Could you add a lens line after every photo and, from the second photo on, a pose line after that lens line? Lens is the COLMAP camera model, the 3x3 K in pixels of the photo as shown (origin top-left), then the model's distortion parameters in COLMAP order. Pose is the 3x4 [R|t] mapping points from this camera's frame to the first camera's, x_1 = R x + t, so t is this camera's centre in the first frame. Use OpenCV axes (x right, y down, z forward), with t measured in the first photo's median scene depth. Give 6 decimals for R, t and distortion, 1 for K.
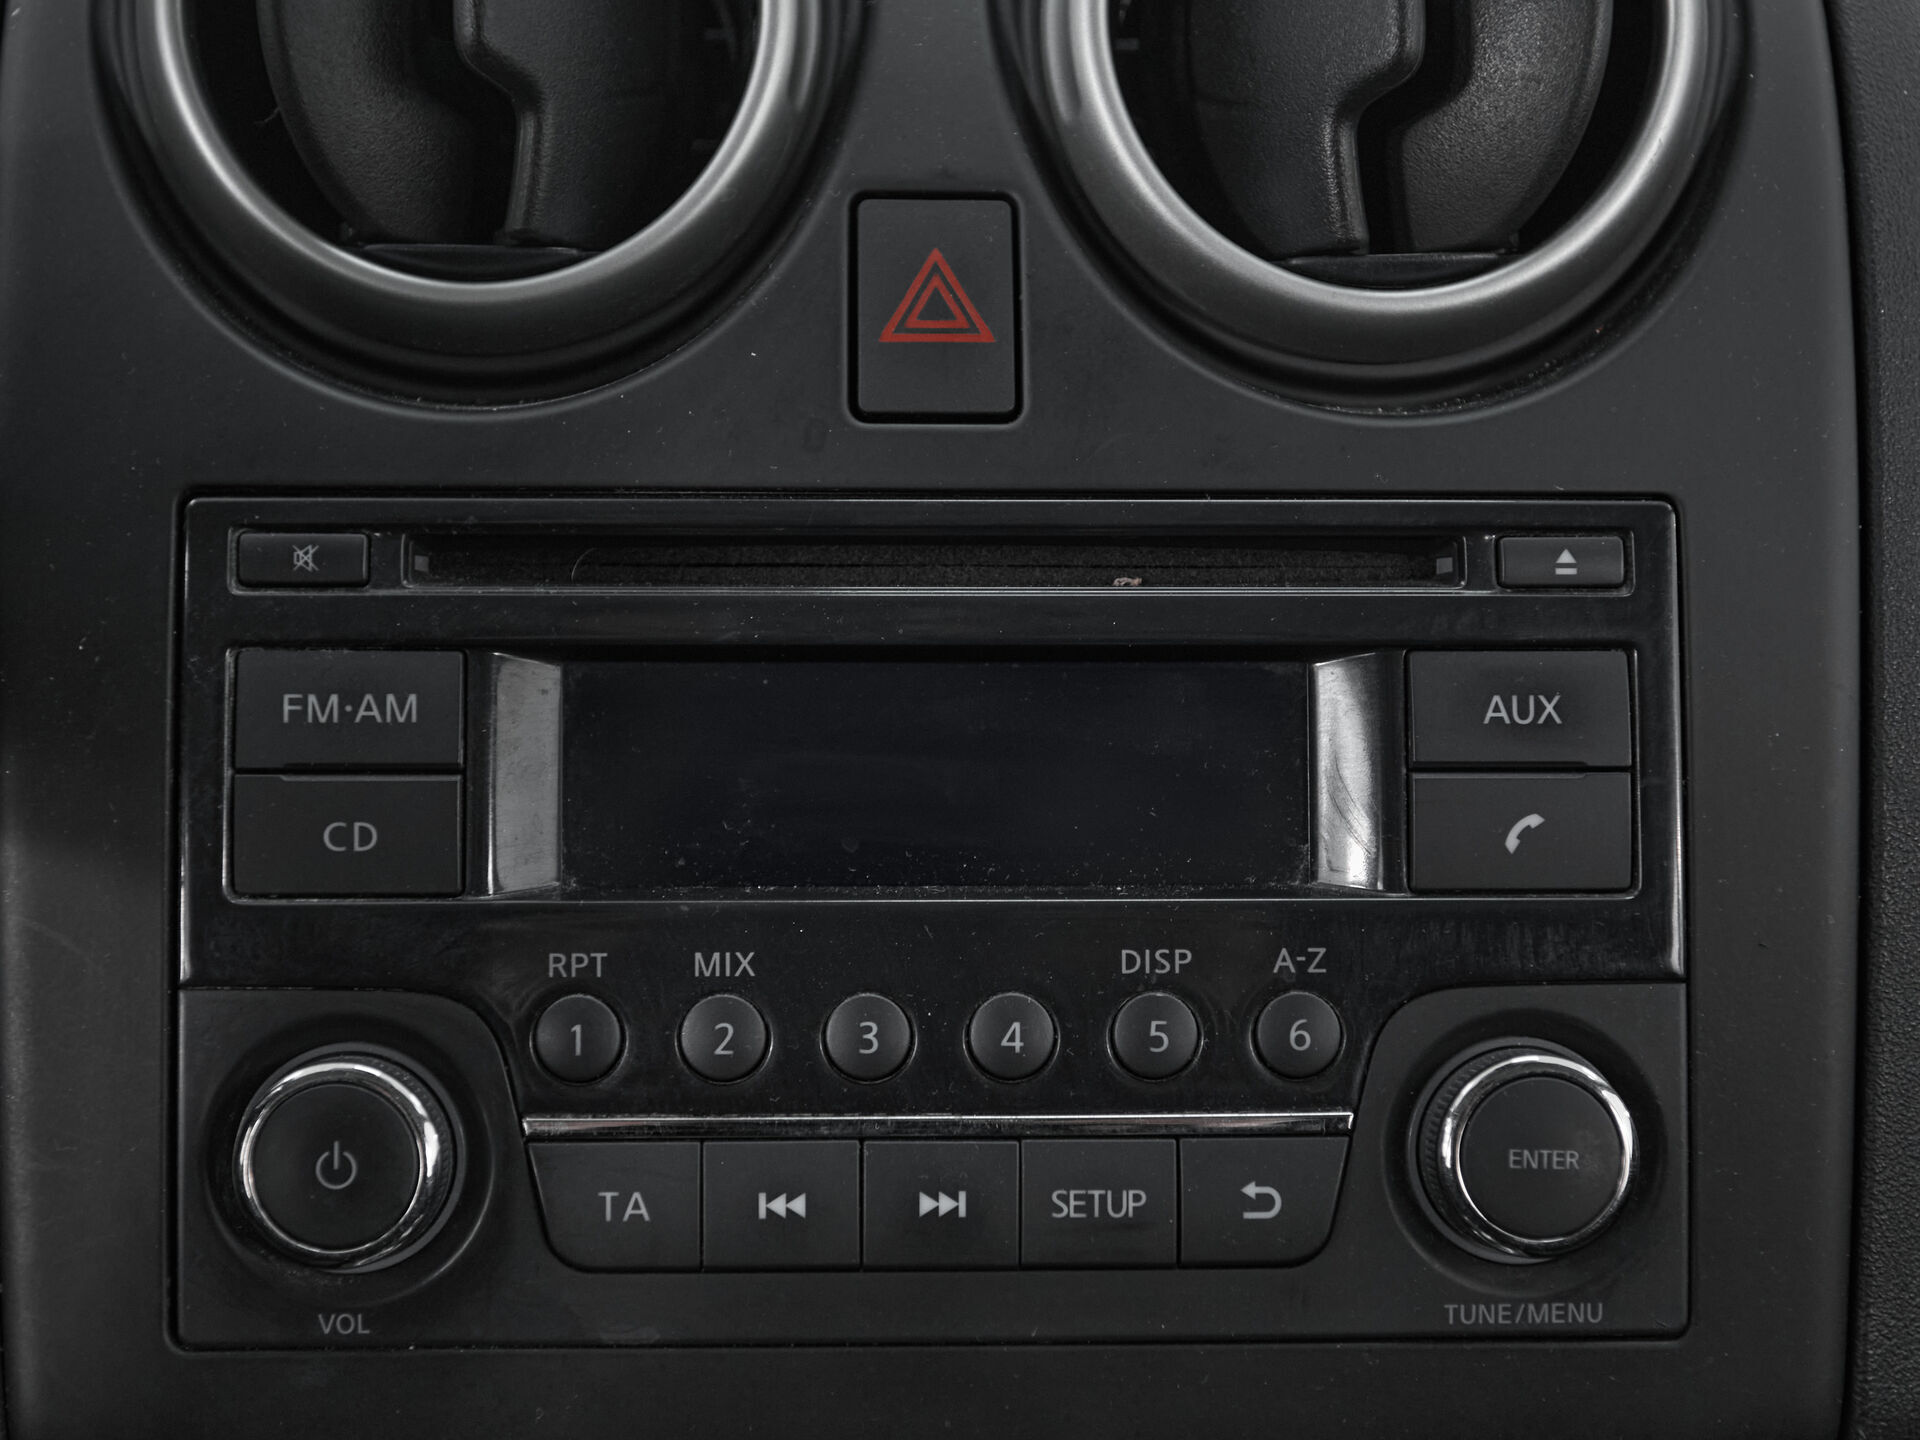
lens RADIAL K [[2896.2, 0, 937.2], [0, 2896.2, 717.9], [0, 0, 1]] dist [0.113040, -0.763319]
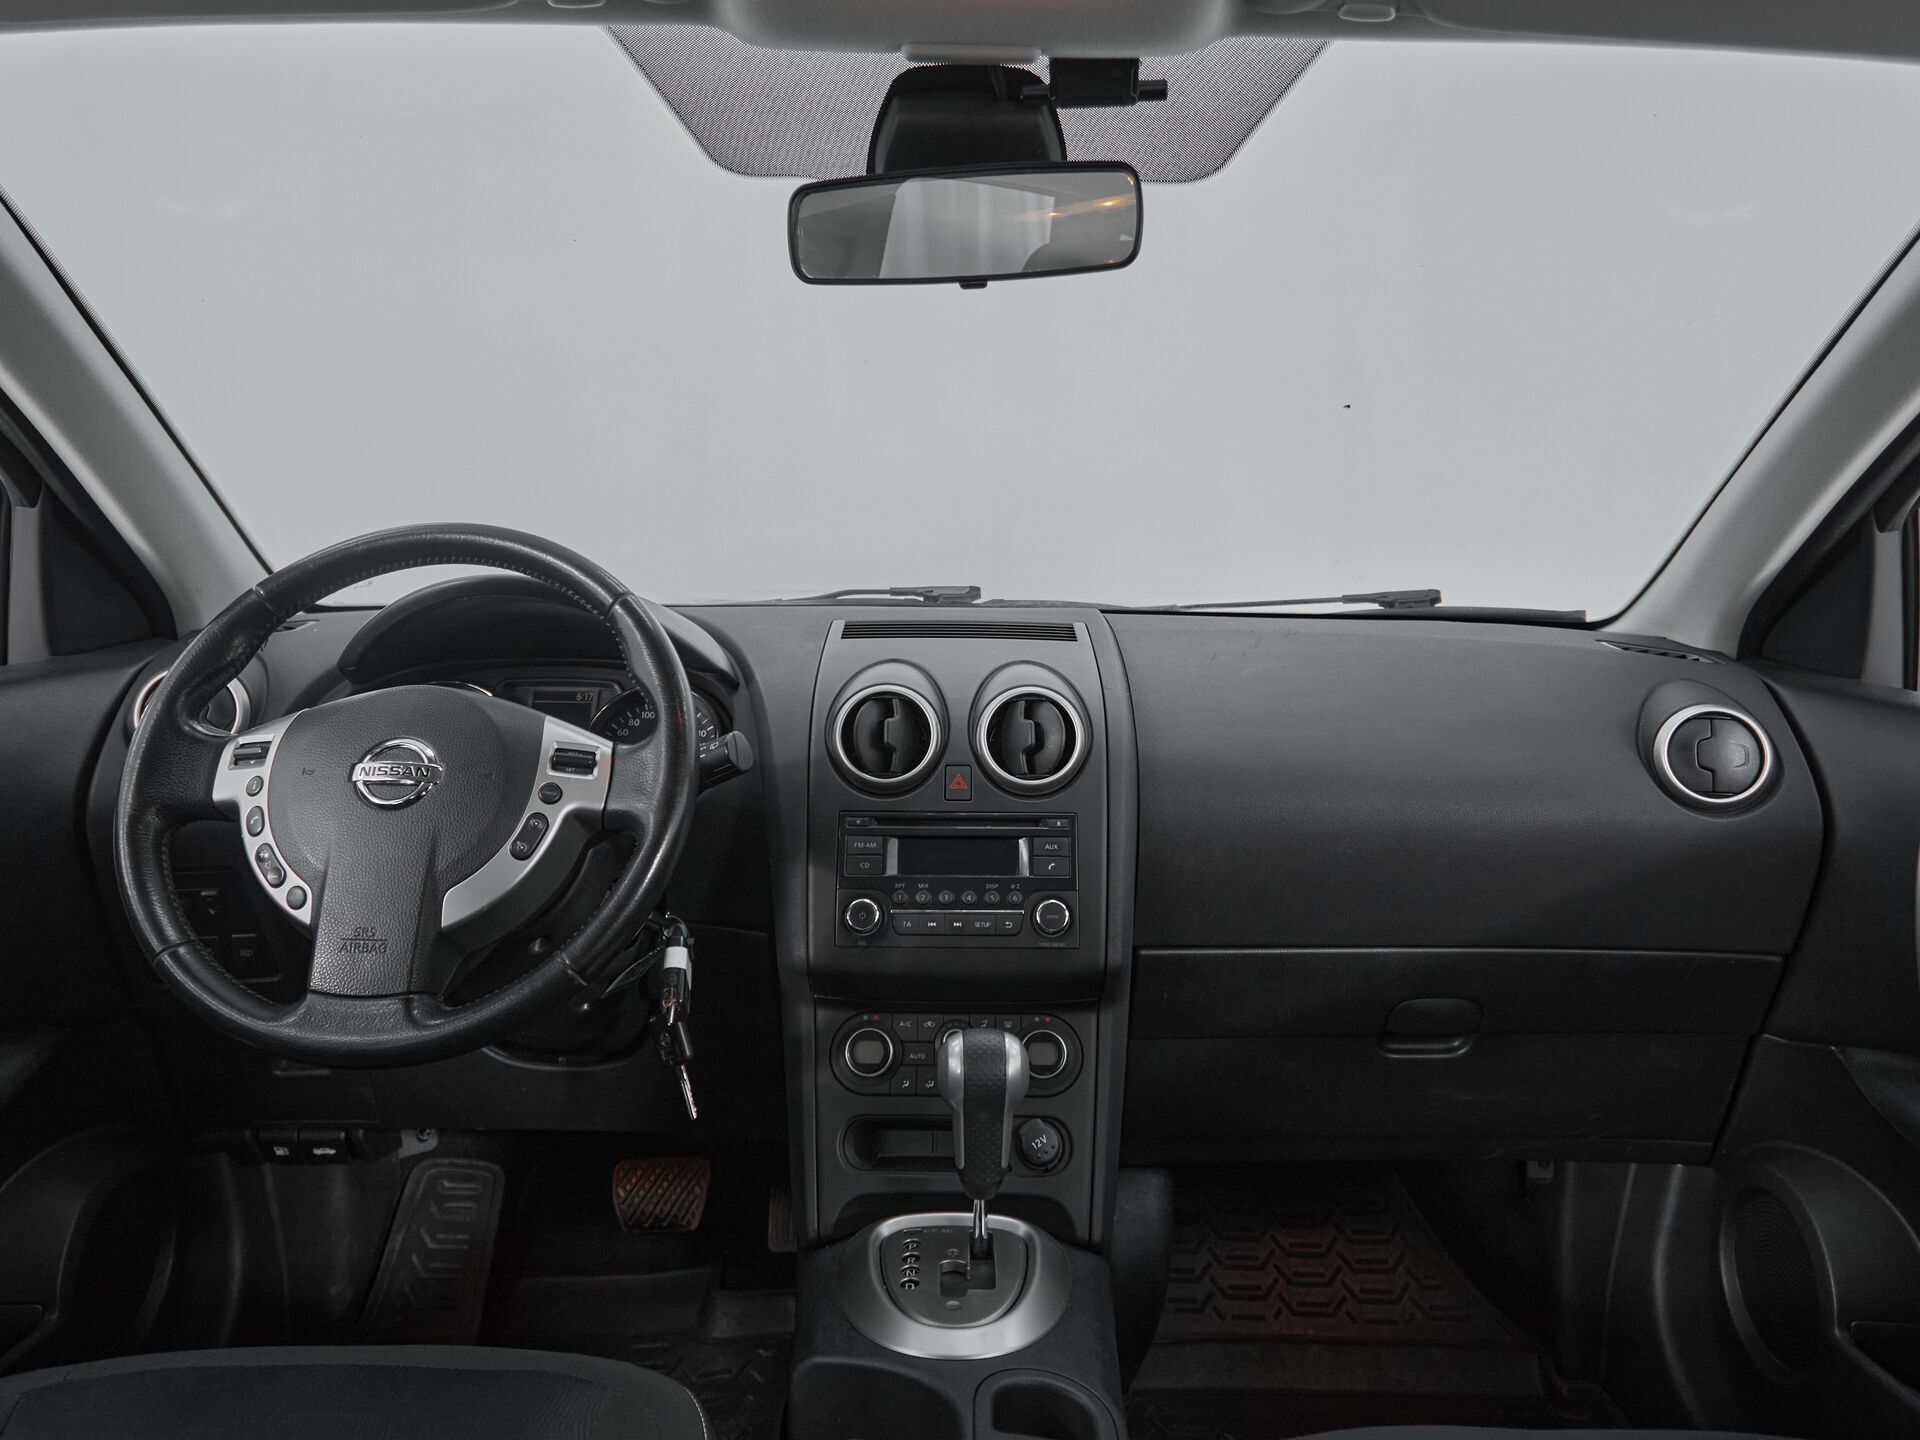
lens RADIAL K [[1270.7, 0, 956.2], [0, 1270.7, 701.7], [0, 0, 1]] dist [-0.001039, 0.000161]
pose [[0.998775, -0.002366, -0.049420, 0.132718], [-0.008333, 0.976543, -0.215162, 0.281984], [0.048770, 0.215311, 0.975327, -1.740122]]
